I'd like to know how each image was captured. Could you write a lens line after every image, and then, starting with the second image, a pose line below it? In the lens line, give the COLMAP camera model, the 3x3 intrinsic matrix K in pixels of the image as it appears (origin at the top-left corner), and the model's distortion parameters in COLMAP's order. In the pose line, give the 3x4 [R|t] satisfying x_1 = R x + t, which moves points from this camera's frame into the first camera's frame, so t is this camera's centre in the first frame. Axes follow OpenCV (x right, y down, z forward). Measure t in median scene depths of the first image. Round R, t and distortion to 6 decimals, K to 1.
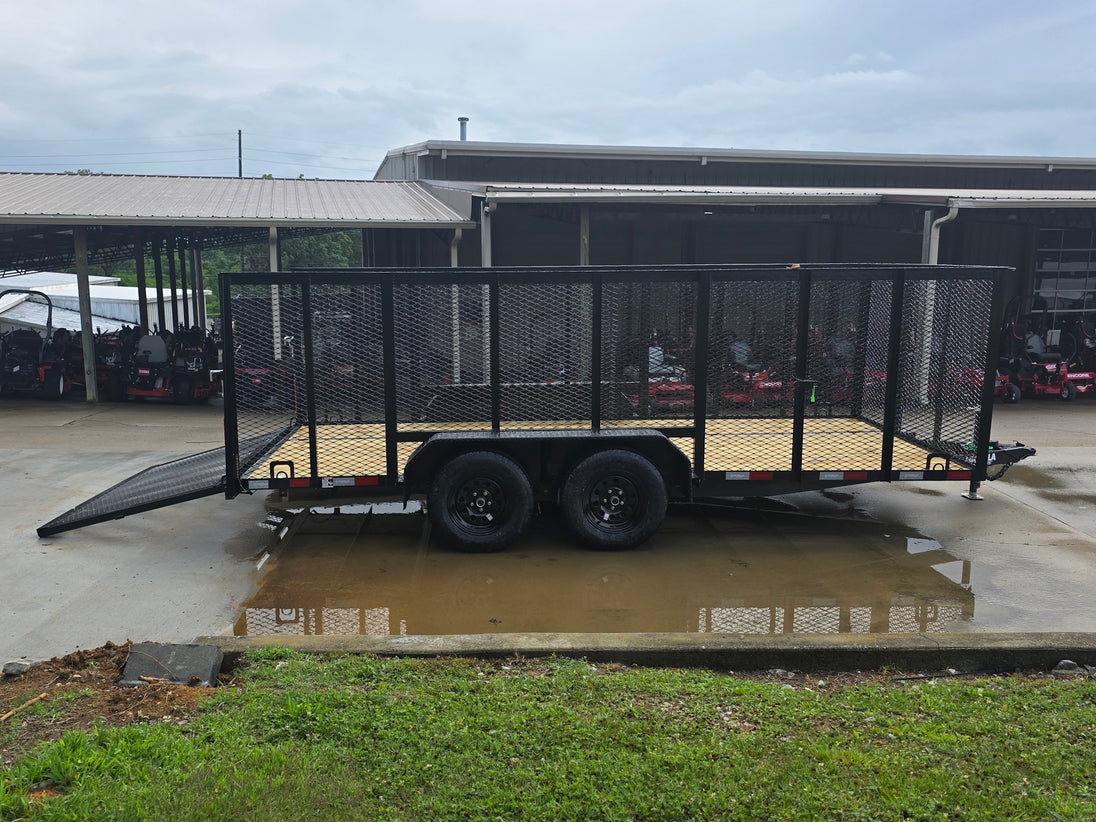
lens RADIAL K [[913.5, 0, 557.6], [0, 913.5, 410.0], [0, 0, 1]] dist [0.037042, -0.024072]
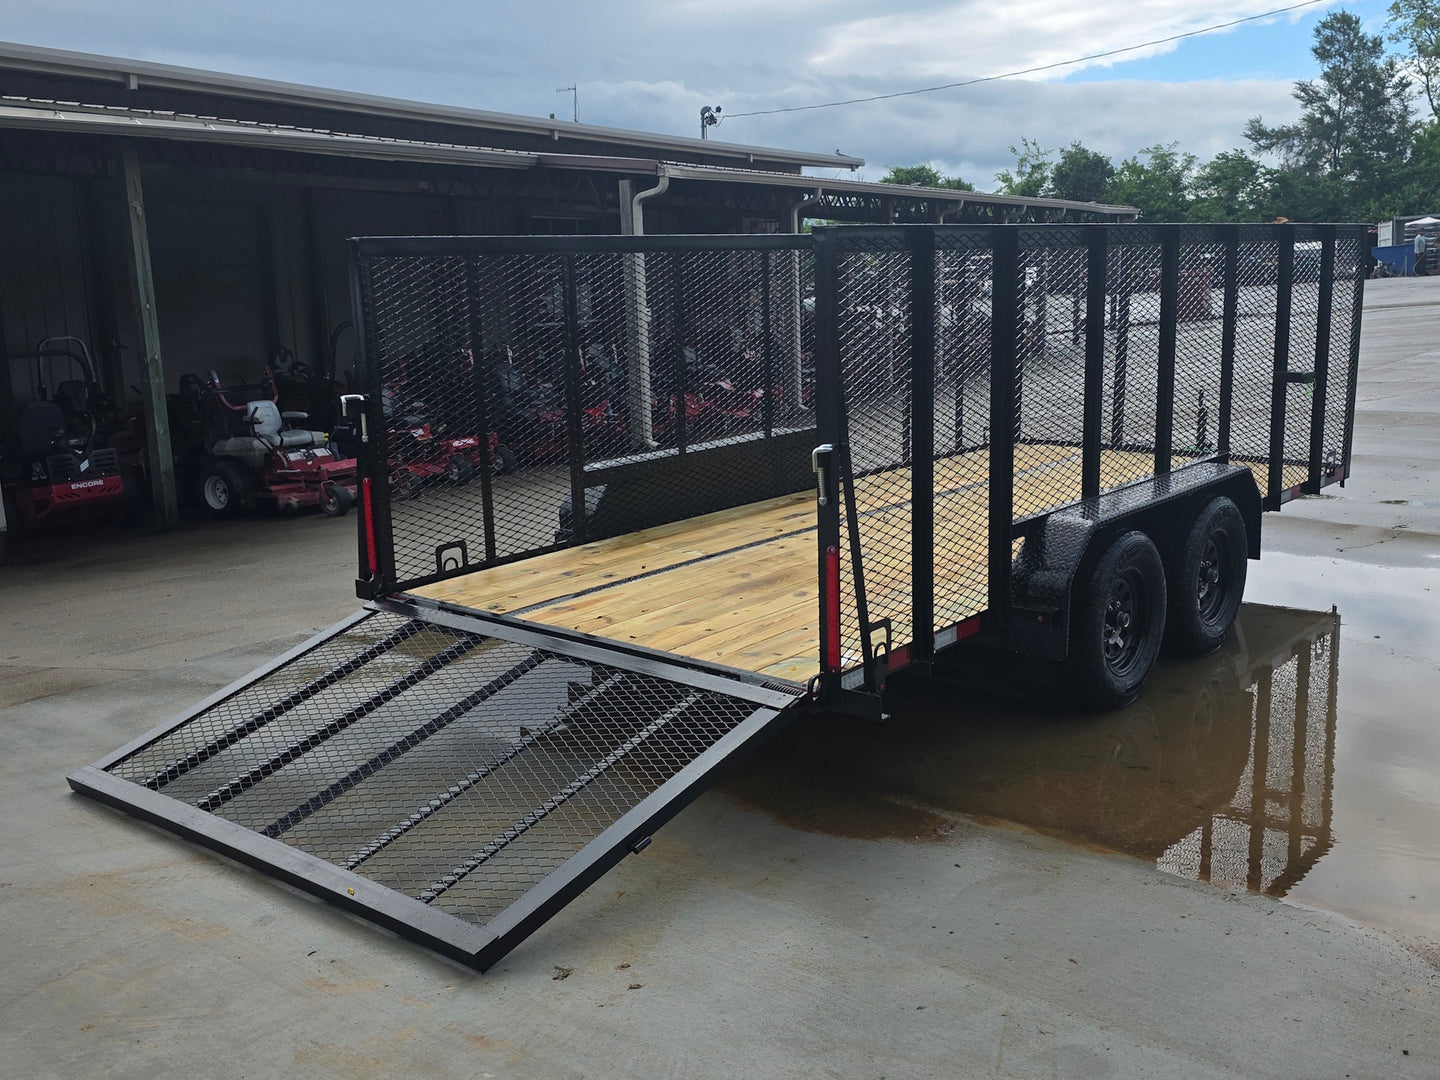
lens RADIAL K [[1333.1, 0, 729.3], [0, 1333.1, 532.3], [0, 0, 1]] dist [0.030546, 0.000000]
pose [[0.677289, -0.154699, 0.719268, -0.656435], [0.132443, 0.987309, 0.087636, -0.048159], [-0.723697, 0.035907, 0.689183, 0.443232]]
